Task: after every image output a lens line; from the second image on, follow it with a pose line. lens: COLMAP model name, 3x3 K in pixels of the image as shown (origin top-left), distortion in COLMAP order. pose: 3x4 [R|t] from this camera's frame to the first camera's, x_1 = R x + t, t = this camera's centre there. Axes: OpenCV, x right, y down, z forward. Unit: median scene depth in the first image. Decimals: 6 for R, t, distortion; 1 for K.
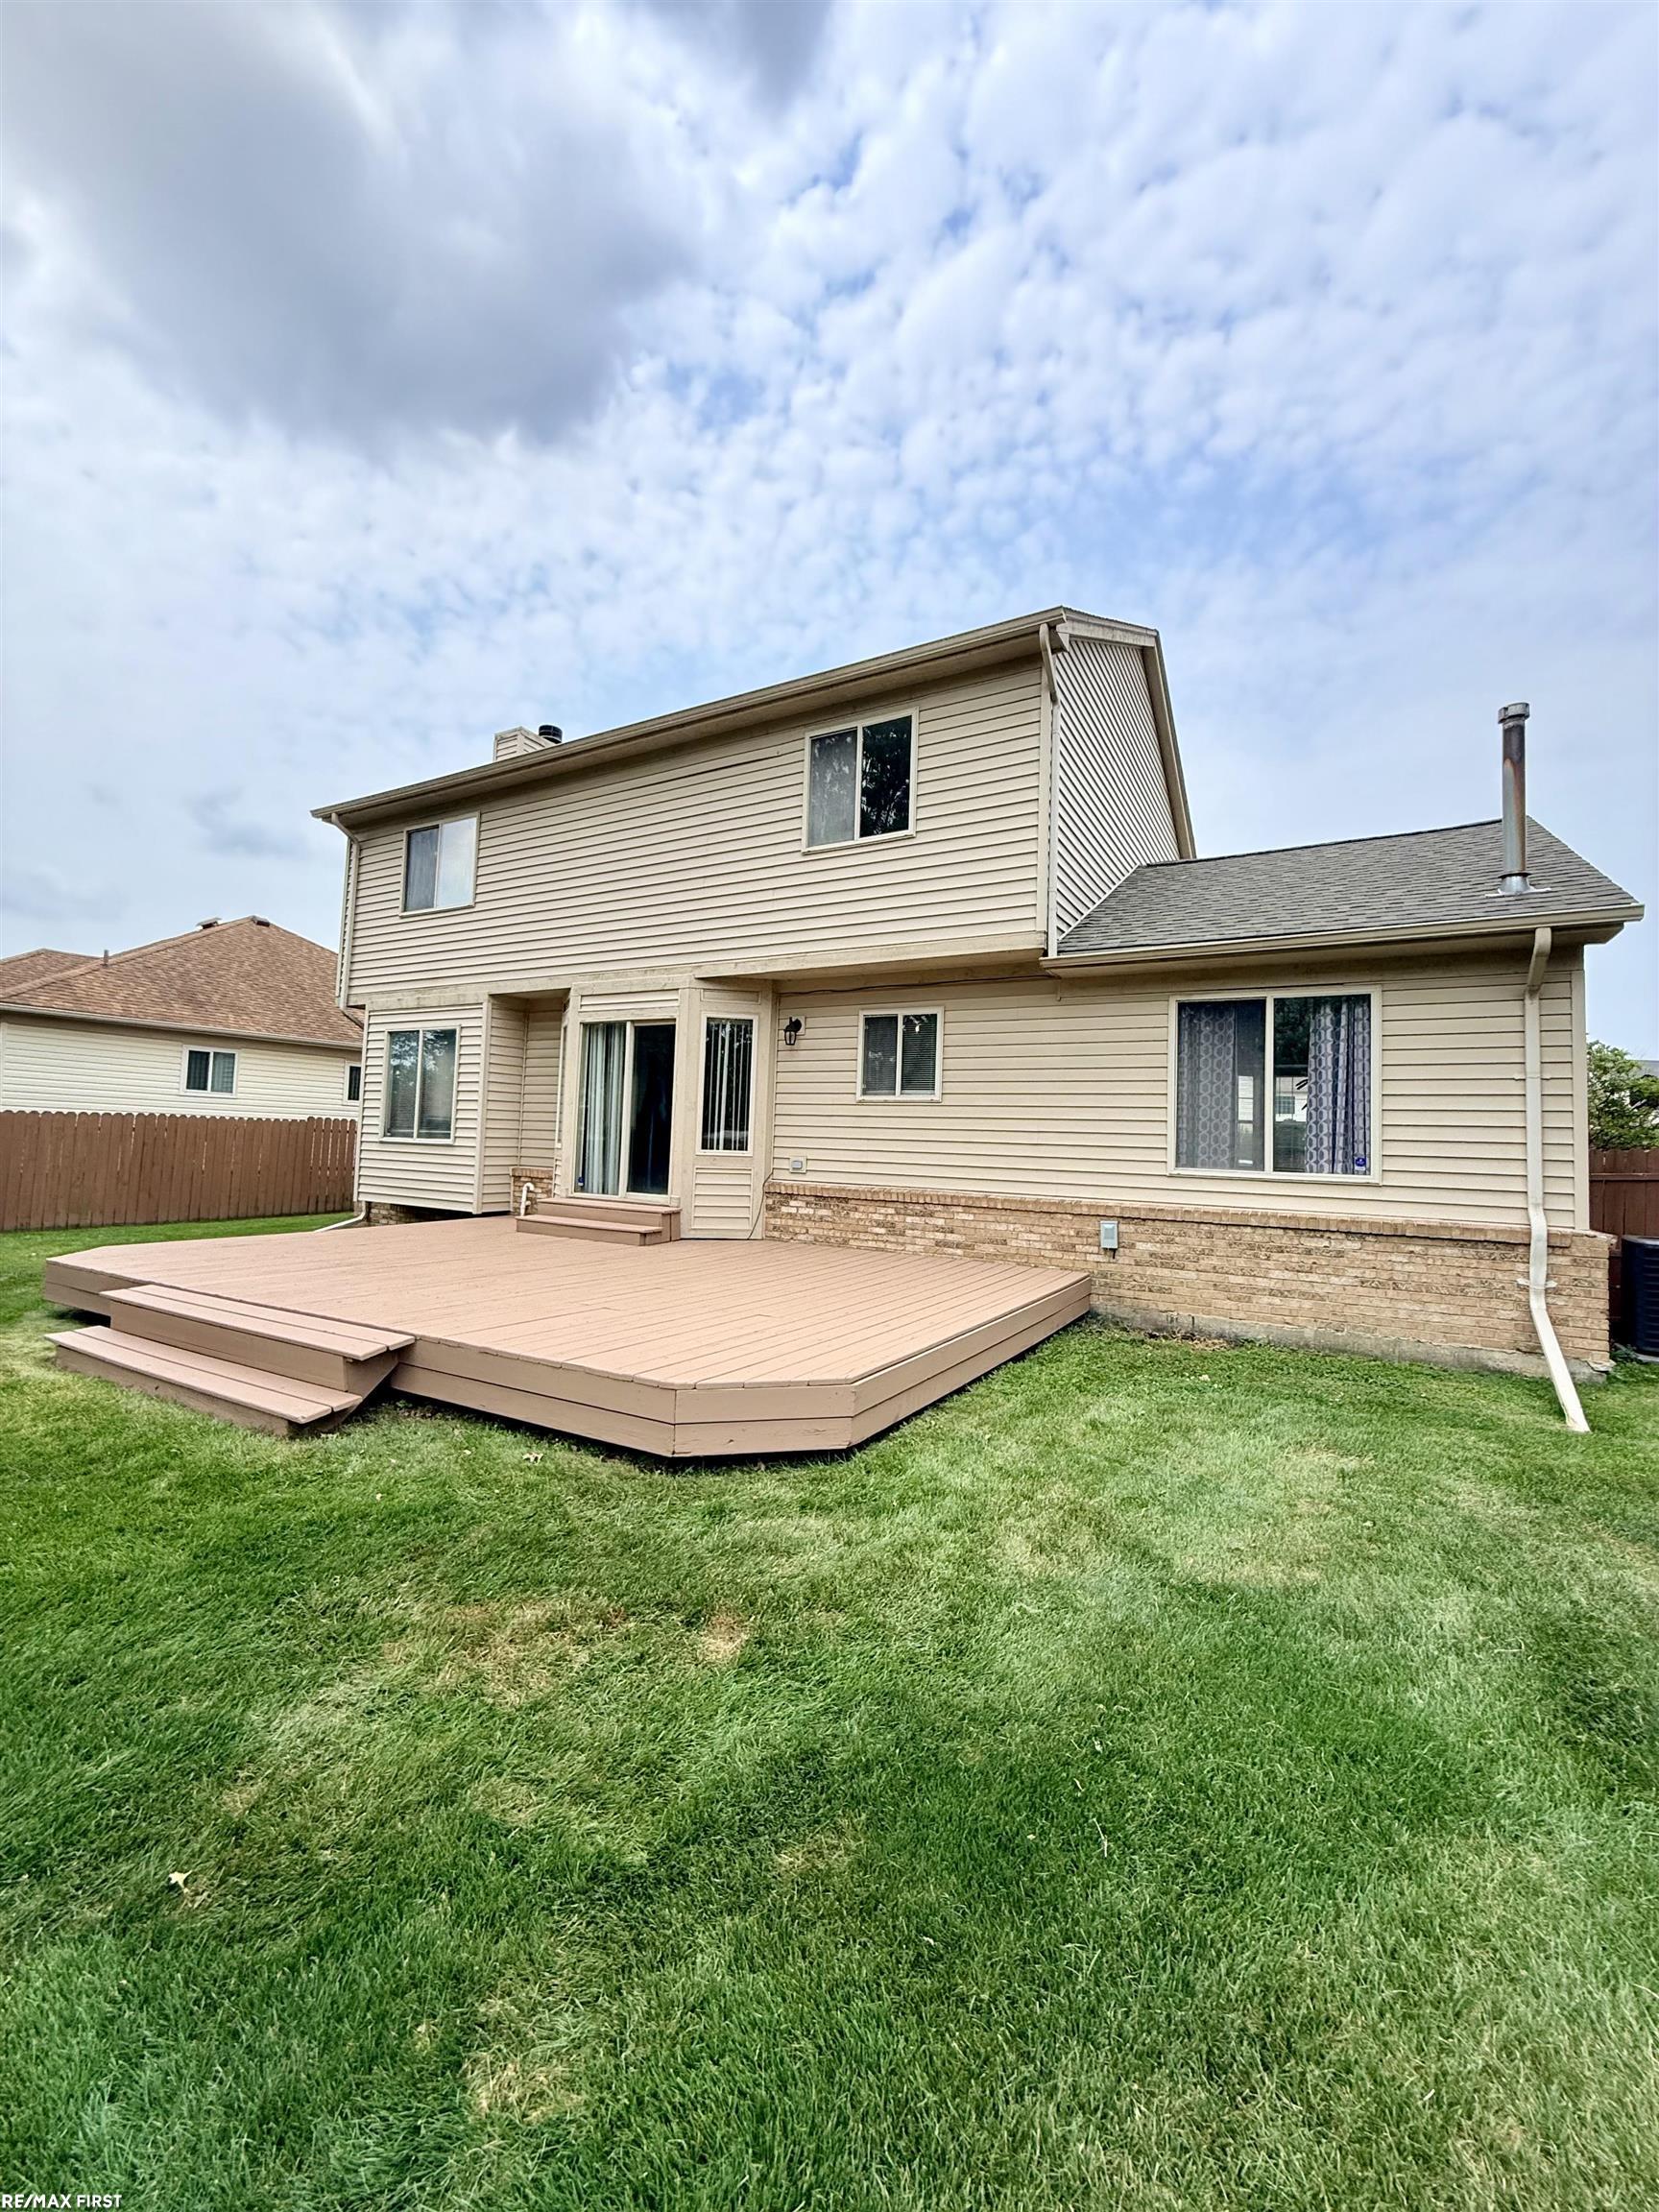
lens RADIAL K [[890.9, 0, 824.2], [0, 890.9, 1096.4], [0, 0, 1]] dist [0.000964, 0.000015]
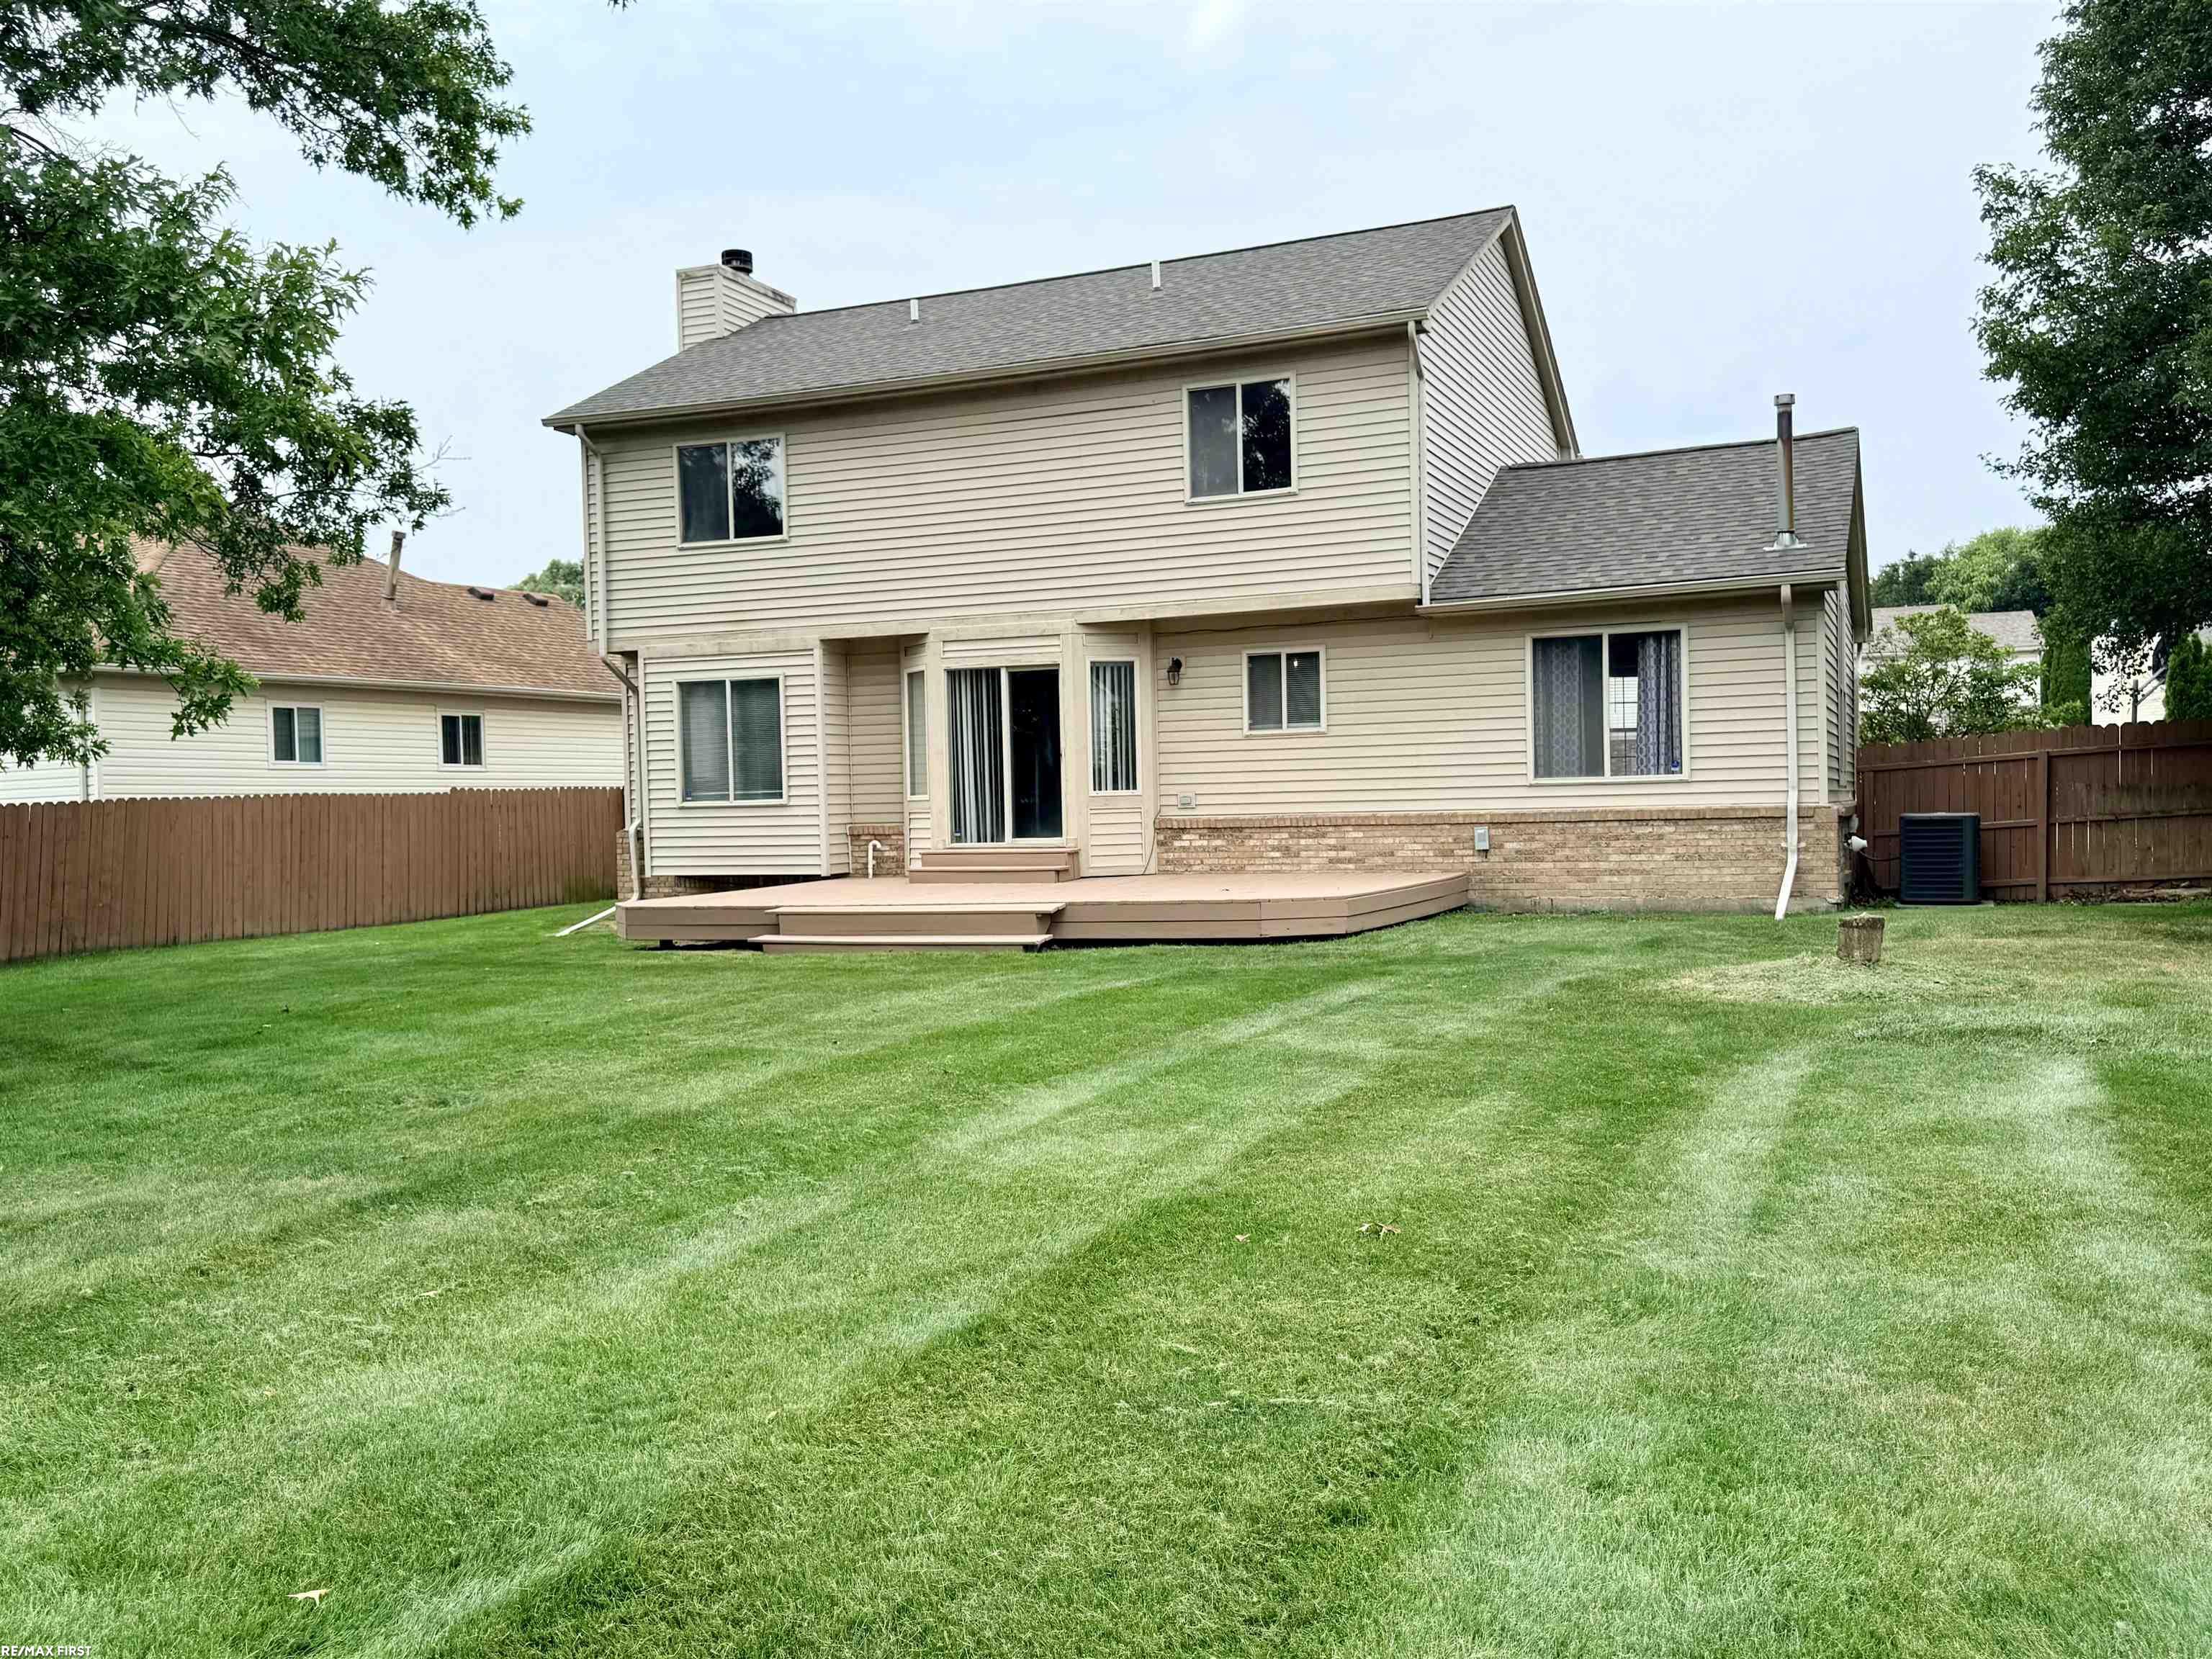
lens RADIAL K [[1860.2, 0, 1106.0], [0, 1860.2, 829.5], [0, 0, 1]] dist [0.198129, -0.268082]
pose [[0.992029, -0.060235, 0.110681, -0.392283], [0.052414, 0.996008, 0.072258, -0.054662], [-0.114591, -0.065881, 0.991226, -1.228253]]
